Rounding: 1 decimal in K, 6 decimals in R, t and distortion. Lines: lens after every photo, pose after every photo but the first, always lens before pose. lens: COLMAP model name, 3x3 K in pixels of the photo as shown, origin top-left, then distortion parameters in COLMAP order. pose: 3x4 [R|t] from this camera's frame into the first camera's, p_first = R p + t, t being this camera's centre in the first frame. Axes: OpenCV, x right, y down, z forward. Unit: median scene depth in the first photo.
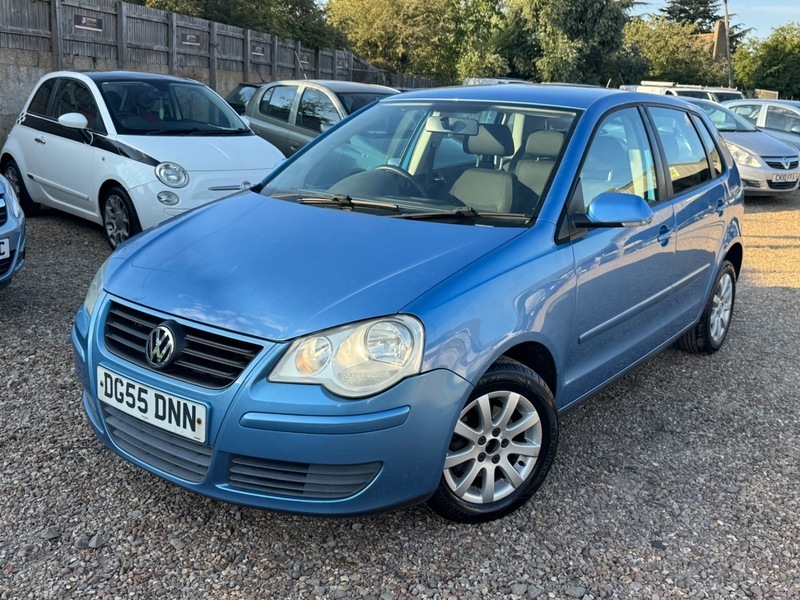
lens RADIAL K [[820.2, 0, 415.6], [0, 820.2, 294.2], [0, 0, 1]] dist [0.162458, -0.349830]
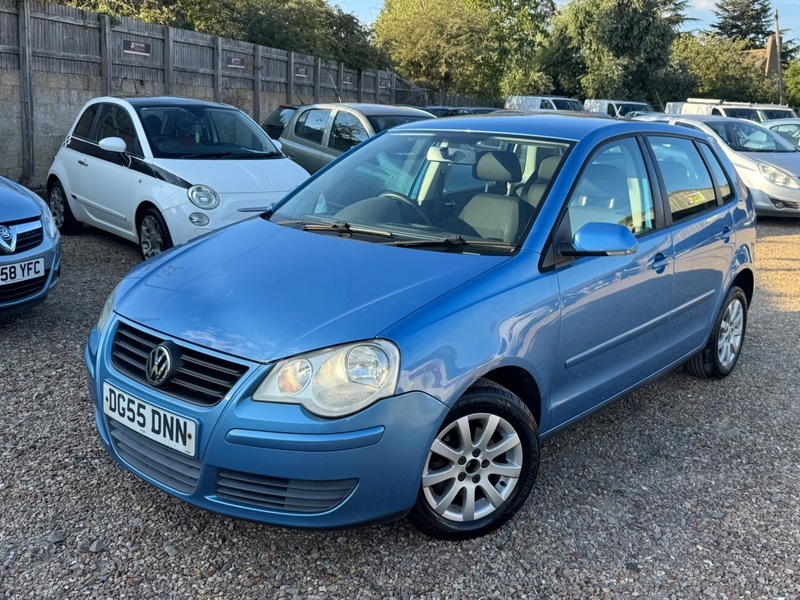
lens RADIAL K [[821.1, 0, 406.9], [0, 821.1, 292.8], [0, 0, 1]] dist [0.172734, -0.379791]
pose [[0.997677, 0.011610, -0.067132, 0.067046], [-0.012988, 0.999713, -0.020128, -0.010517], [0.066879, 0.020953, 0.997541, -0.042589]]
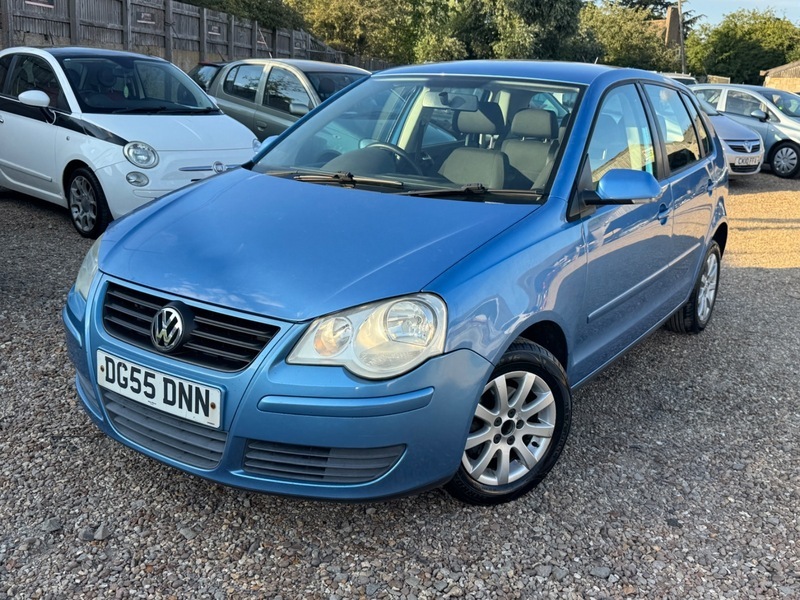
lens RADIAL K [[818.8, 0, 416.4], [0, 818.8, 300.7], [0, 0, 1]] dist [0.168385, -0.371000]
pose [[0.998347, -0.007928, 0.056928, -0.060302], [0.006516, 0.999668, 0.024941, 0.007203], [-0.057107, -0.024529, 0.998067, 0.027310]]
